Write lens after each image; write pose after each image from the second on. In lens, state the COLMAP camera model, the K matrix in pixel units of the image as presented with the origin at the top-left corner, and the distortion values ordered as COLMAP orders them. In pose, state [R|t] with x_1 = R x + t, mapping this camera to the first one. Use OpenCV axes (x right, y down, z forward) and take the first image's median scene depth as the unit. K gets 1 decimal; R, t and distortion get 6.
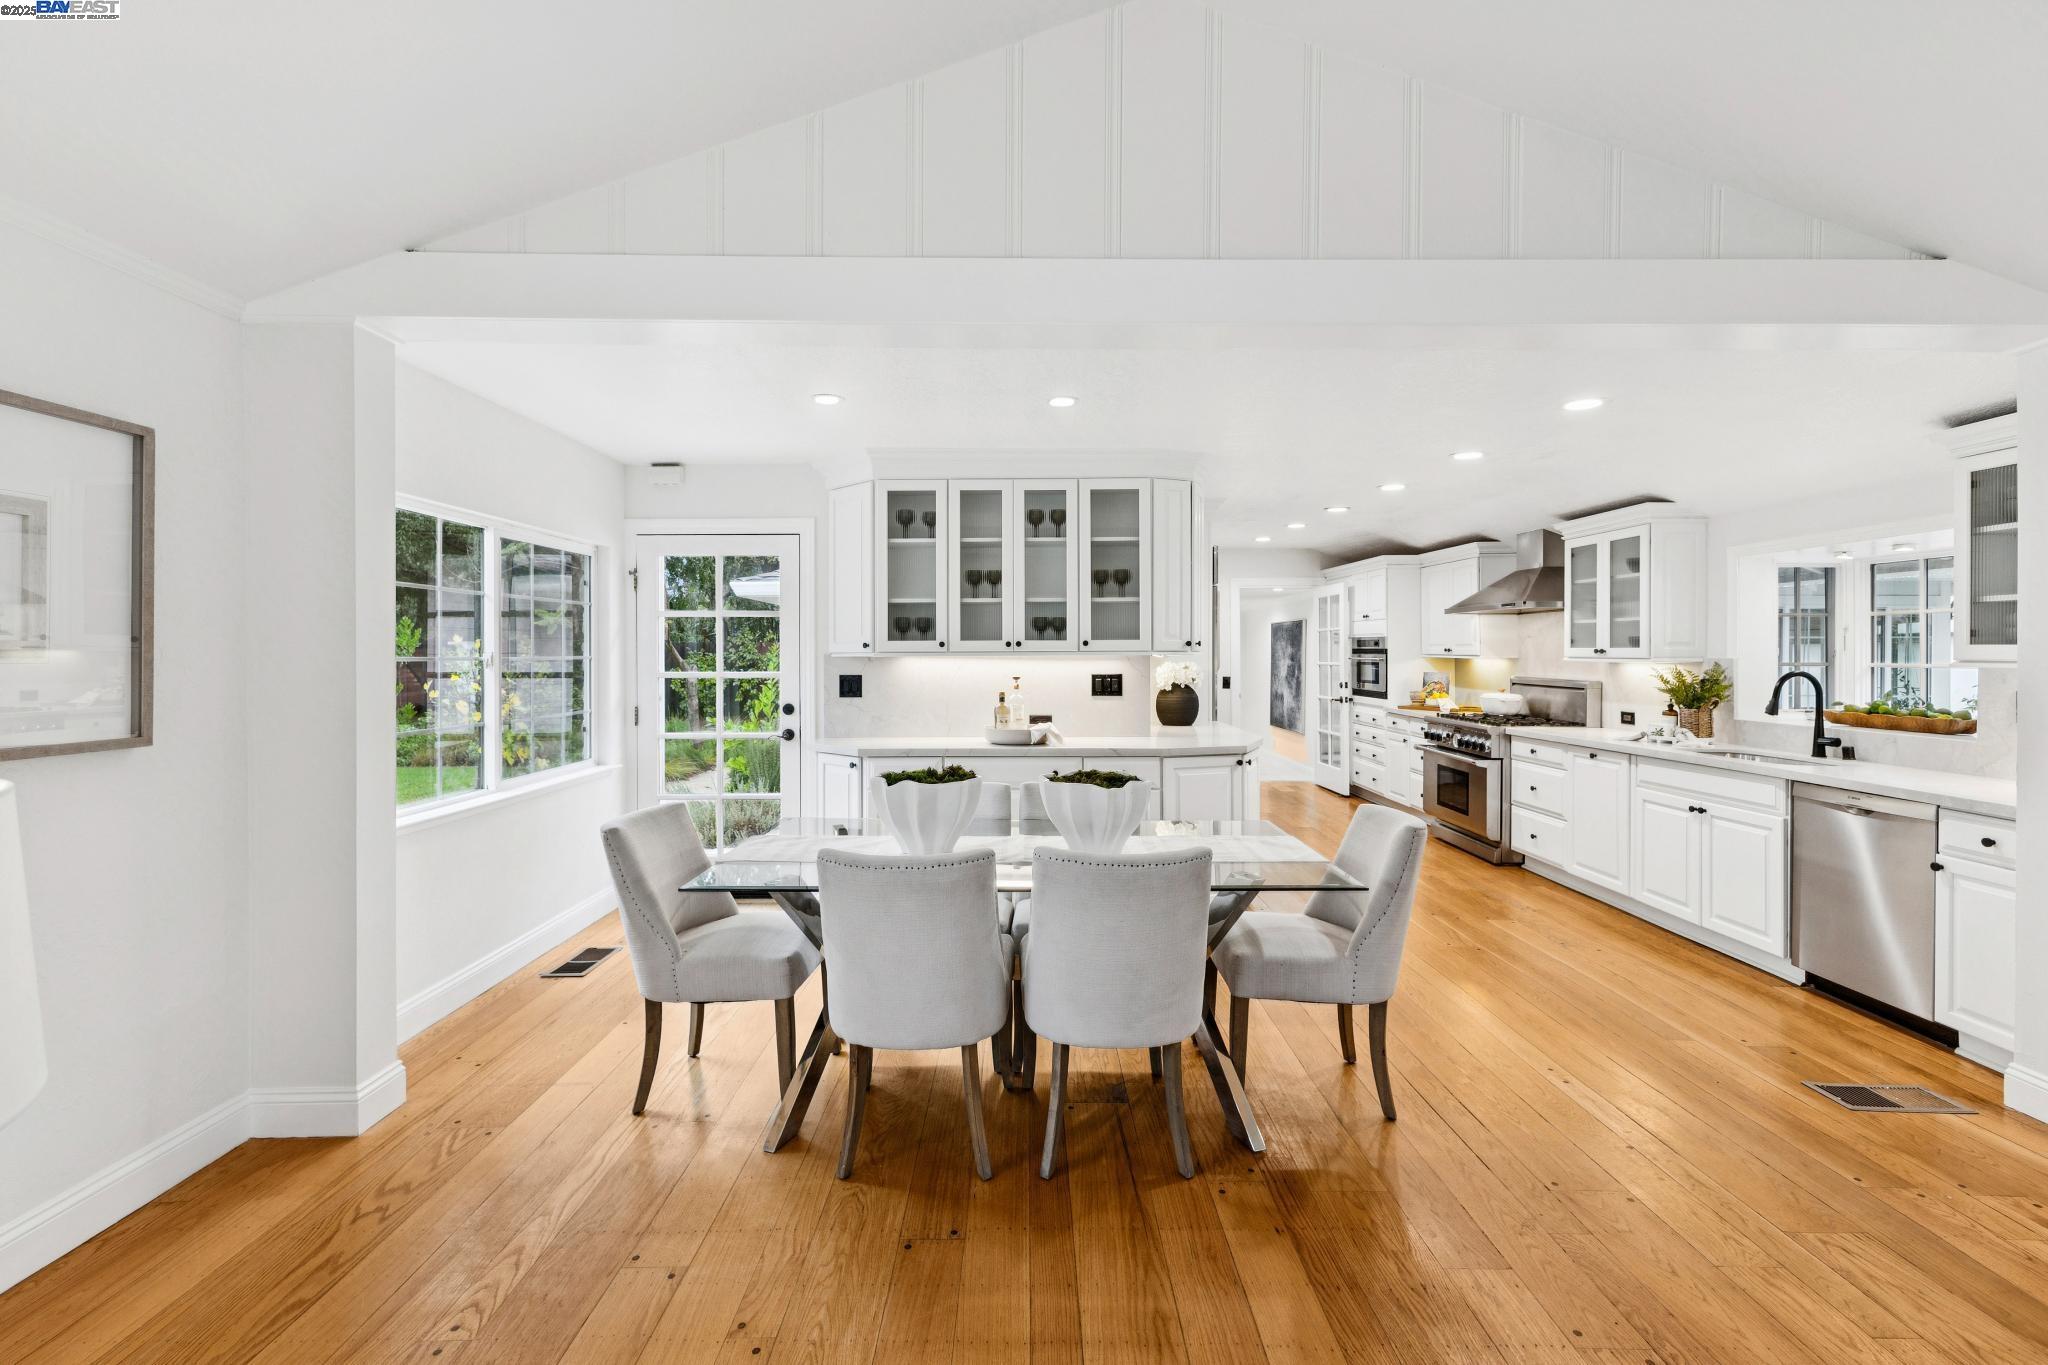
lens RADIAL K [[893.2, 0, 1016.7], [0, 893.2, 652.0], [0, 0, 1]] dist [0.011687, -0.000346]
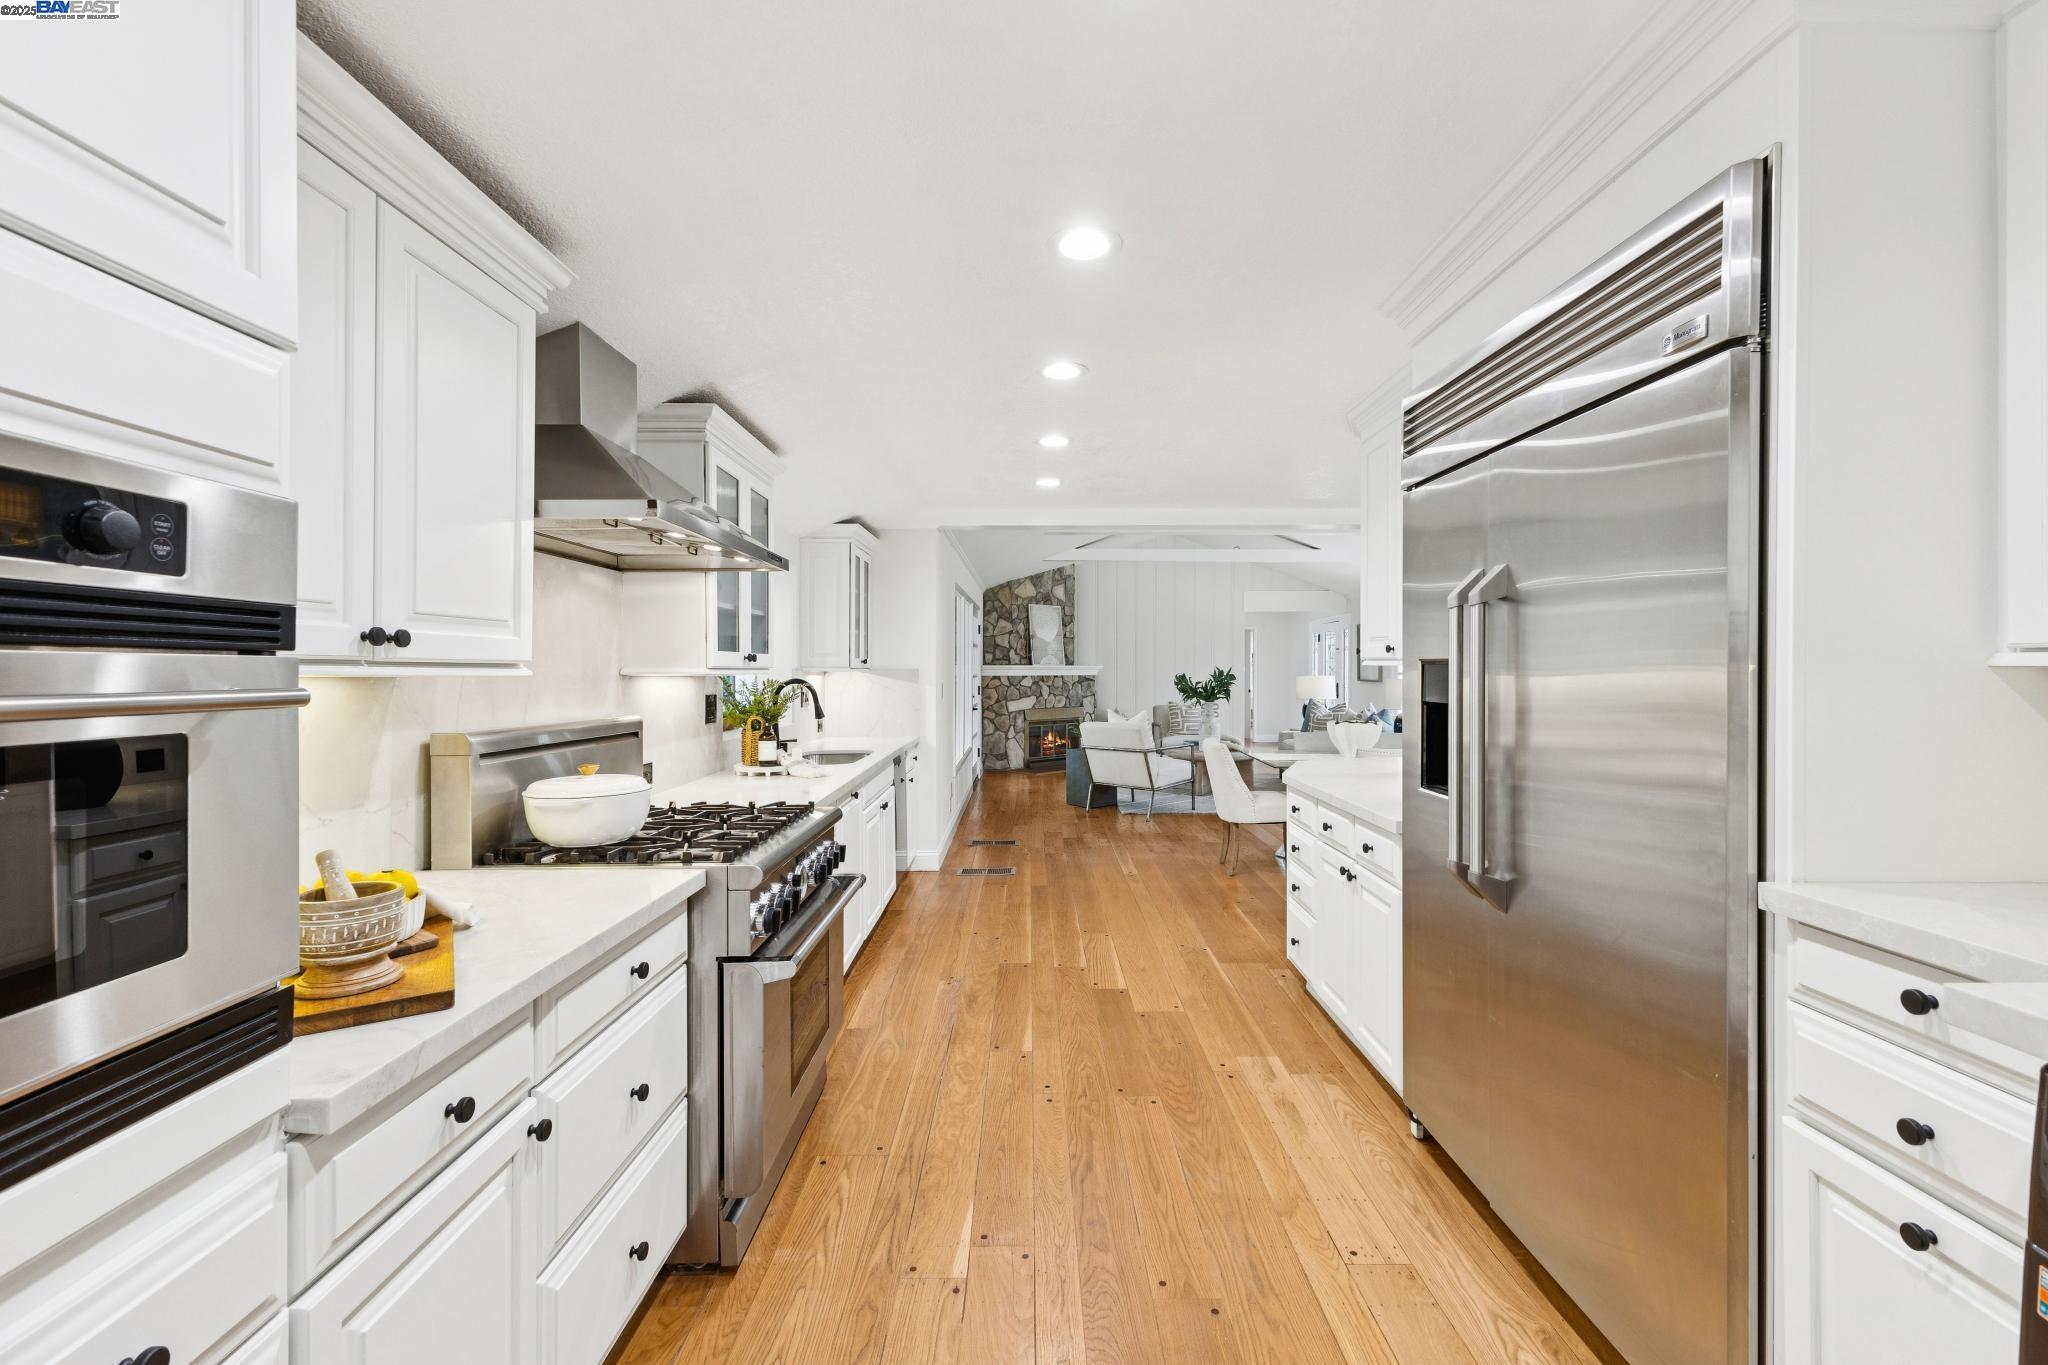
lens RADIAL K [[893.2, 0, 1039.3], [0, 893.2, 675.2], [0, 0, 1]] dist [0.011687, -0.000346]
pose [[-0.999693, -0.004935, -0.024273, 0.523905], [-0.005166, 0.999942, 0.009451, 0.006392], [0.024225, 0.009573, -0.999661, 1.852205]]
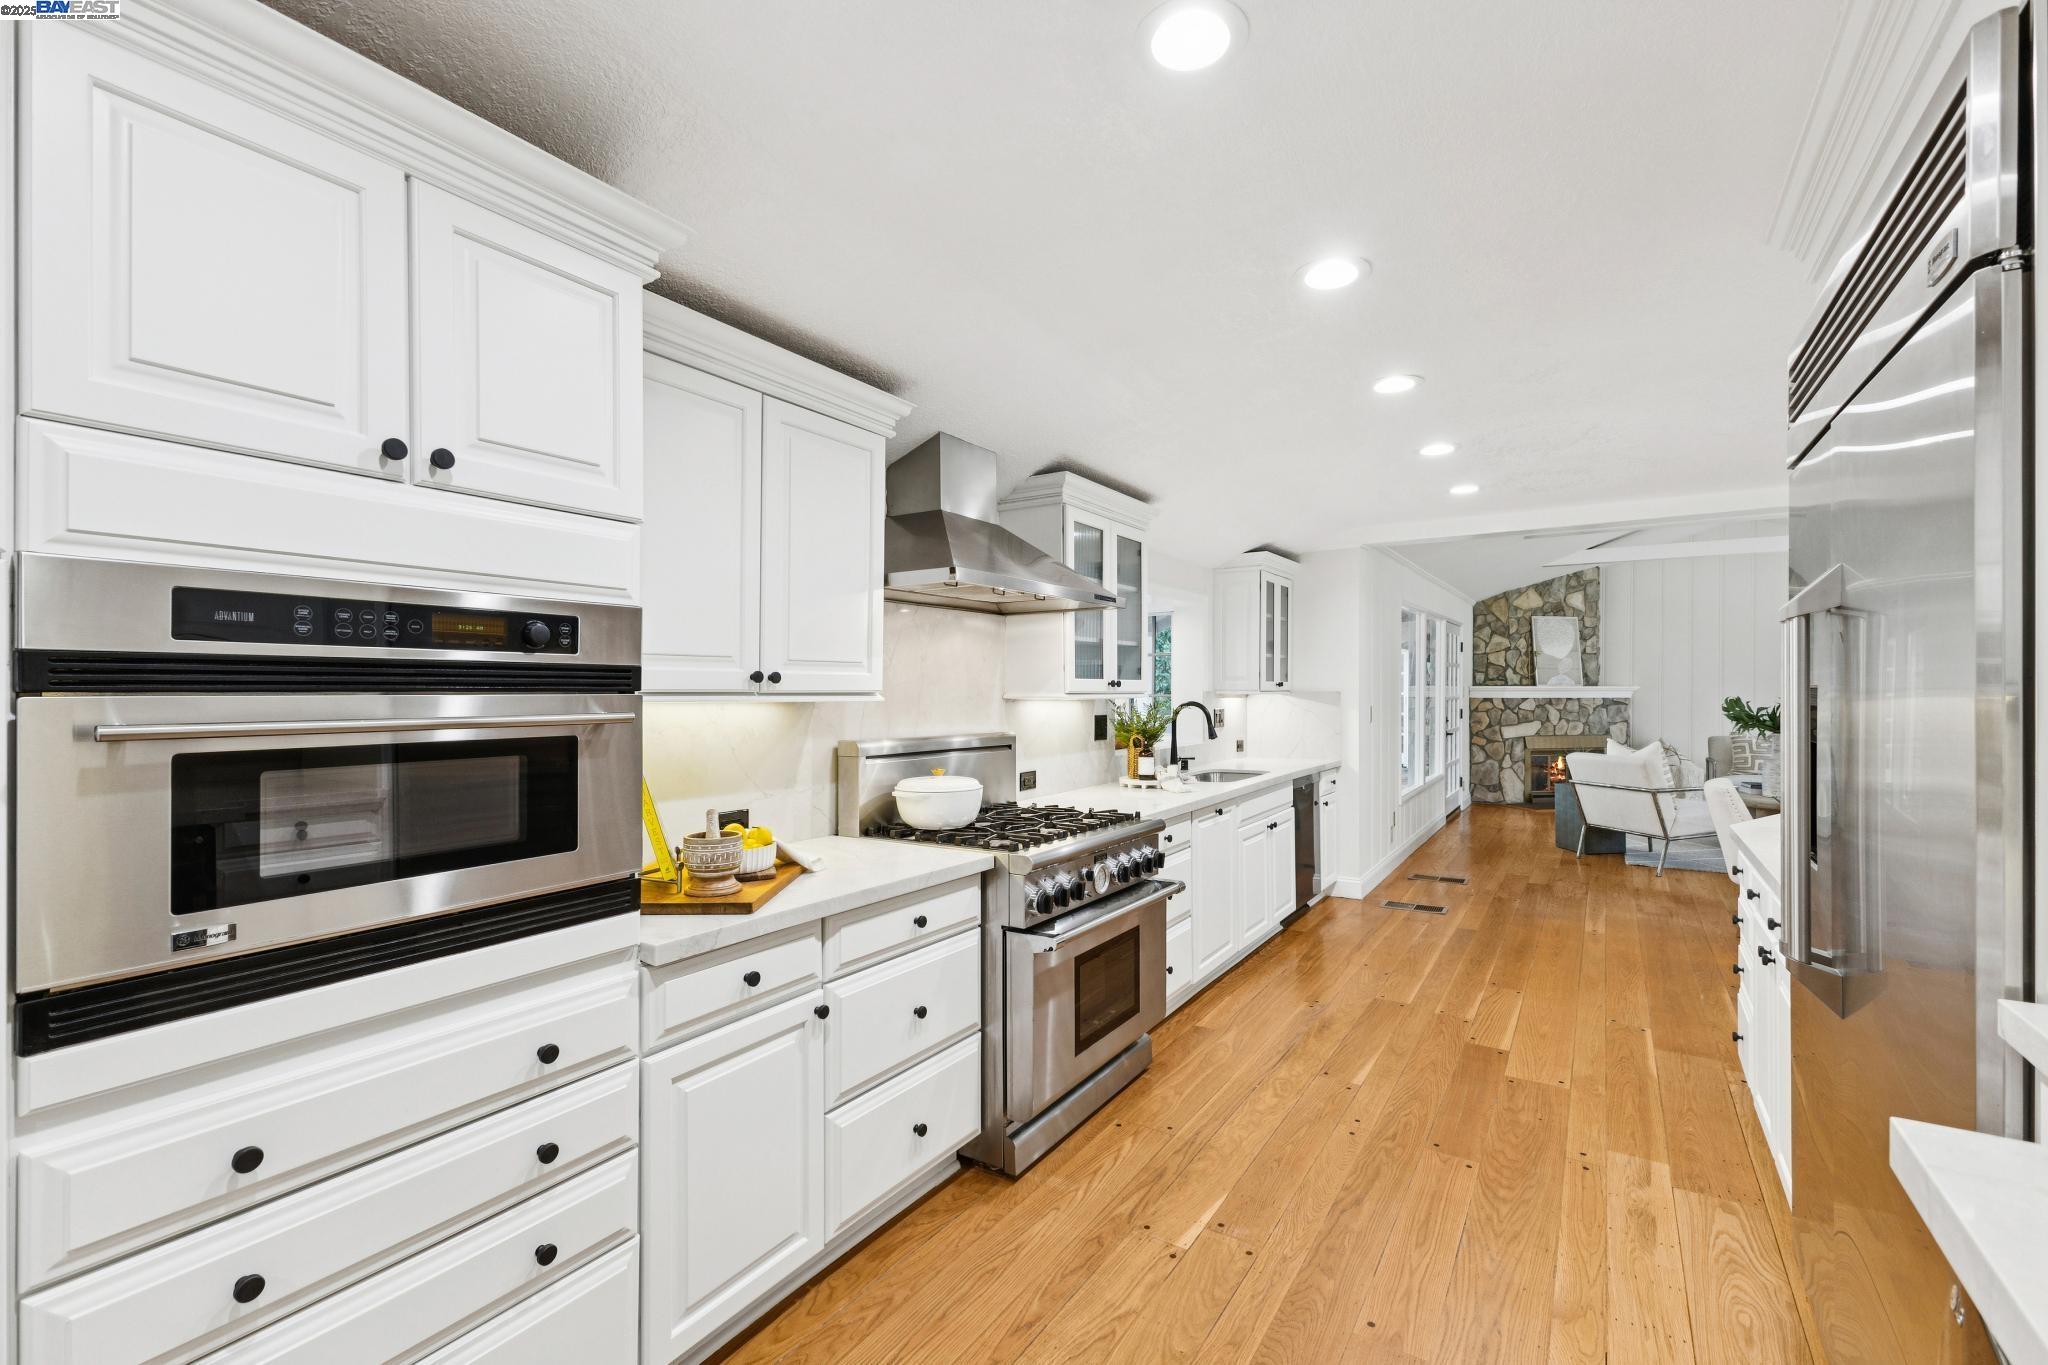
lens RADIAL K [[893.2, 0, 1033.6], [0, 893.2, 693.5], [0, 0, 1]] dist [0.011687, -0.000346]
pose [[-0.850222, -0.007599, 0.526369, 0.371316], [-0.002529, 0.999943, 0.010351, 0.000917], [-0.526418, 0.007470, -0.850193, 1.867338]]
